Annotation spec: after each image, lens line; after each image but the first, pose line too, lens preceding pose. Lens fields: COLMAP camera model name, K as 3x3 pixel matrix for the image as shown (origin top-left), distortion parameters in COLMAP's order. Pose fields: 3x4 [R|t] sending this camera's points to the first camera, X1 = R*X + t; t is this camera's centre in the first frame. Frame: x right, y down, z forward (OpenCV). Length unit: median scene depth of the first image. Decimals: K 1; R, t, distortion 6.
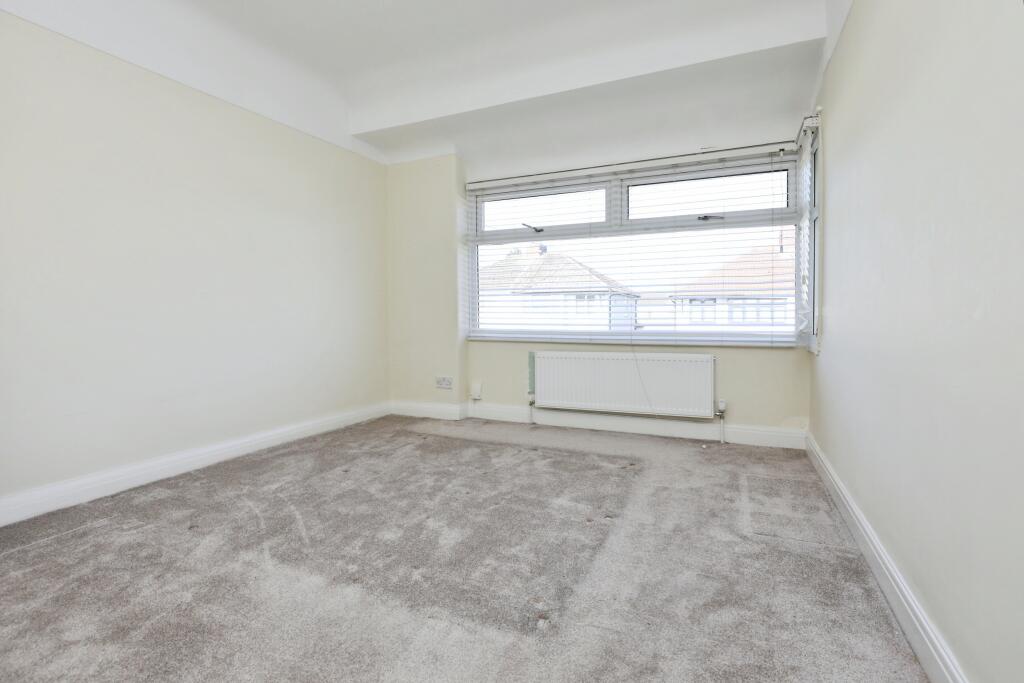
lens RADIAL K [[476.4, 0, 516.5], [0, 476.4, 334.6], [0, 0, 1]] dist [-0.023810, 0.000064]
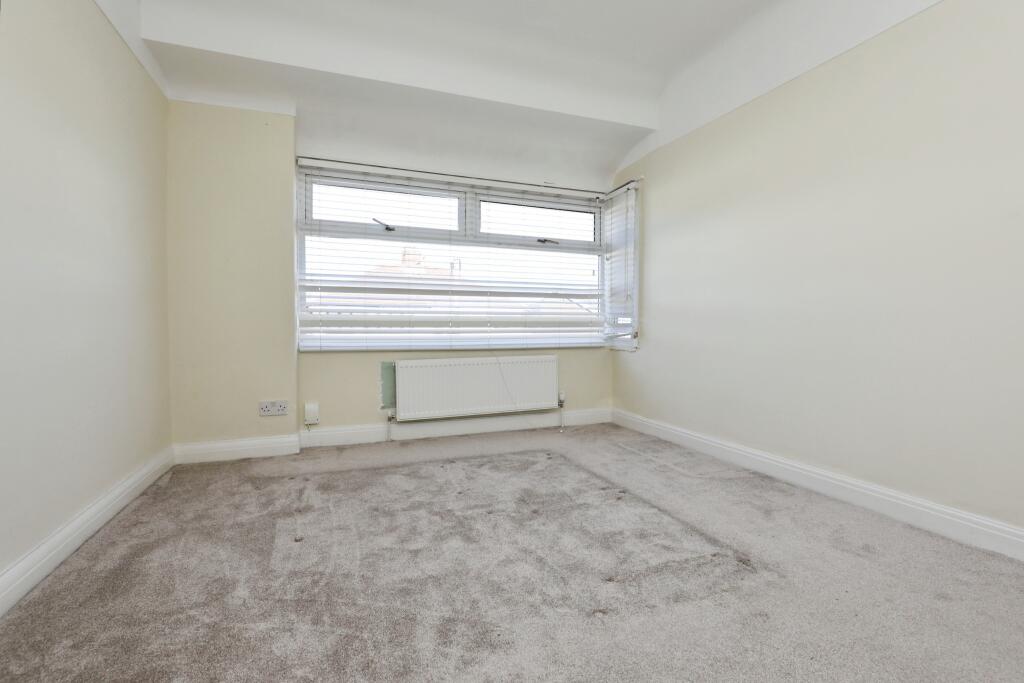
lens RADIAL K [[476.4, 0, 518.2], [0, 476.4, 341.2], [0, 0, 1]] dist [-0.023810, 0.000064]
pose [[0.691248, -0.022812, 0.722258, -0.511607], [0.023528, 0.999682, 0.009057, -0.006683], [-0.722235, 0.010733, 0.691565, 0.220446]]
